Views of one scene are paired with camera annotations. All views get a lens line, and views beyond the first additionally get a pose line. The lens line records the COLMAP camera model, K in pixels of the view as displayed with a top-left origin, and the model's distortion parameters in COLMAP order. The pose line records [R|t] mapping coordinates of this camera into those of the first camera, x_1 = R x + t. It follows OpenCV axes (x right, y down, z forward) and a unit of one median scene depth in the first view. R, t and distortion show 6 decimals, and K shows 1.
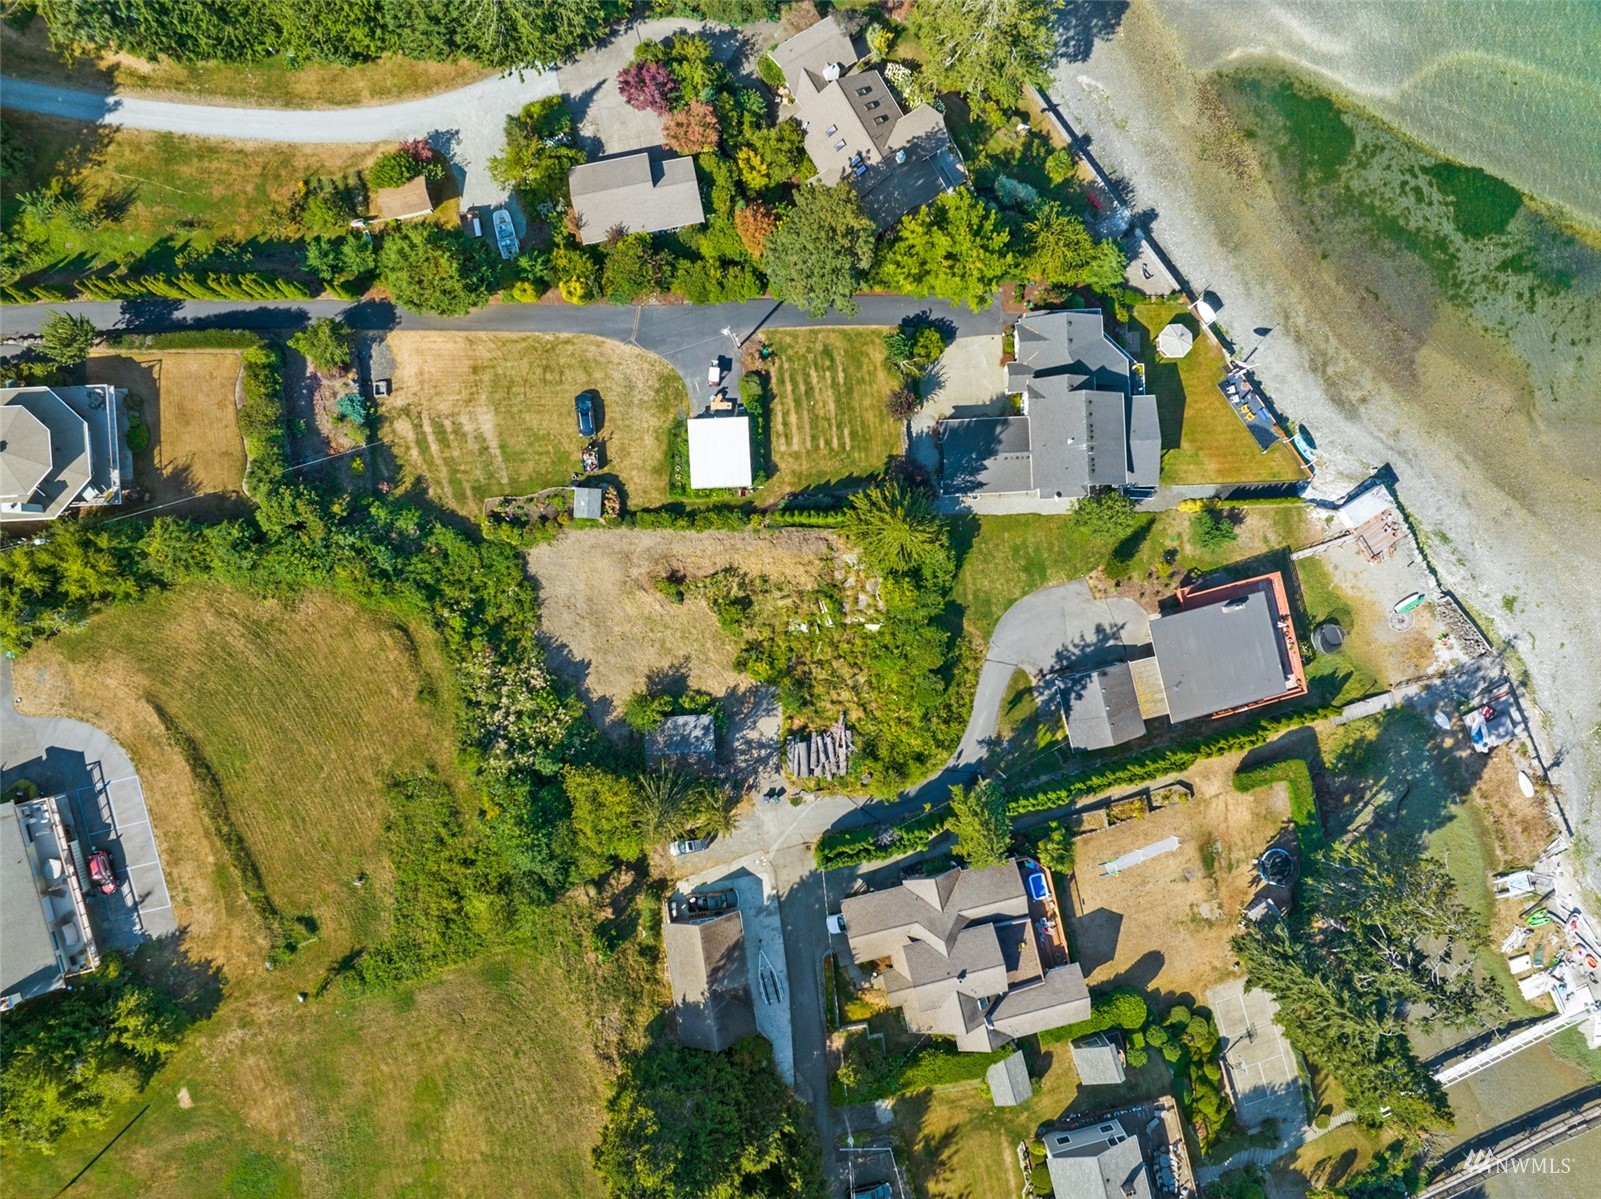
lens RADIAL K [[1134.9, 0, 803.6], [0, 1134.9, 586.7], [0, 0, 1]] dist [-0.042715, 0.003588]
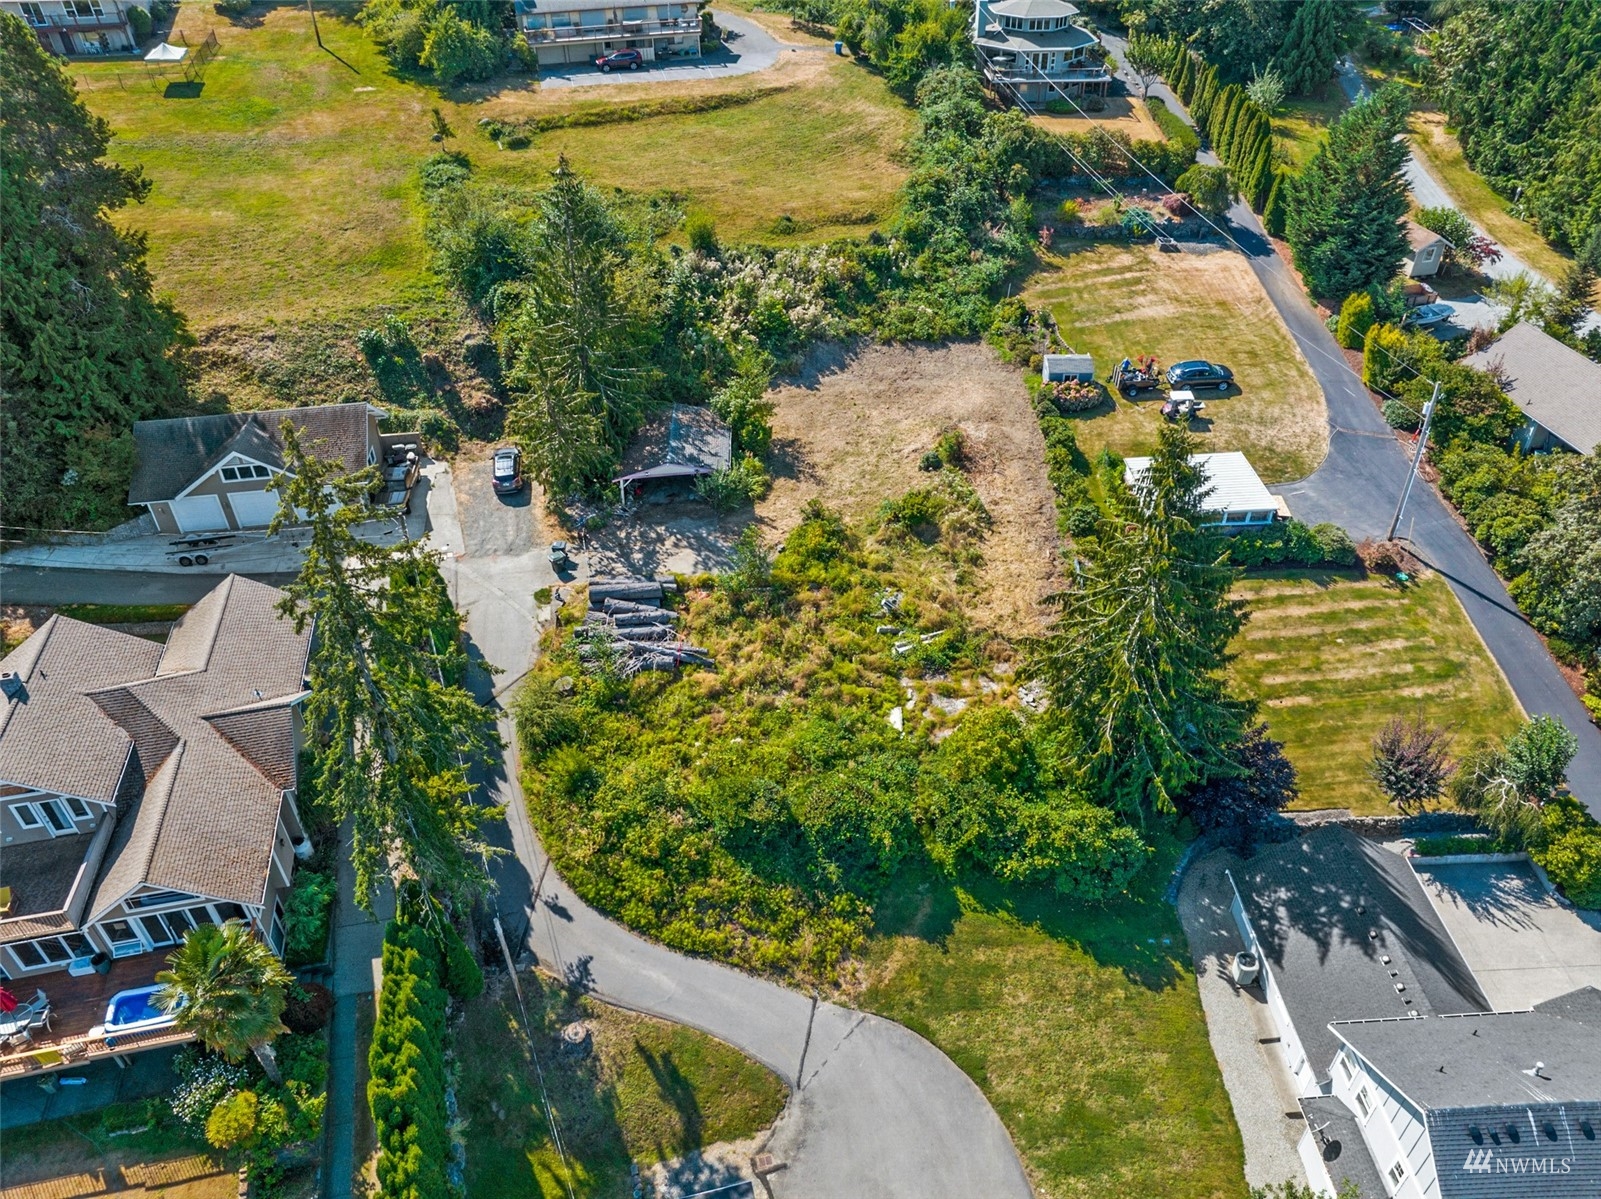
lens RADIAL K [[1134.9, 0, 803.6], [0, 1134.9, 586.7], [0, 0, 1]] dist [-0.042715, 0.003588]
pose [[-0.012153, 0.577463, -0.816326, 0.409536], [-0.999643, -0.026430, -0.003814, 0.076731], [-0.023778, 0.815989, 0.577578, 0.717280]]
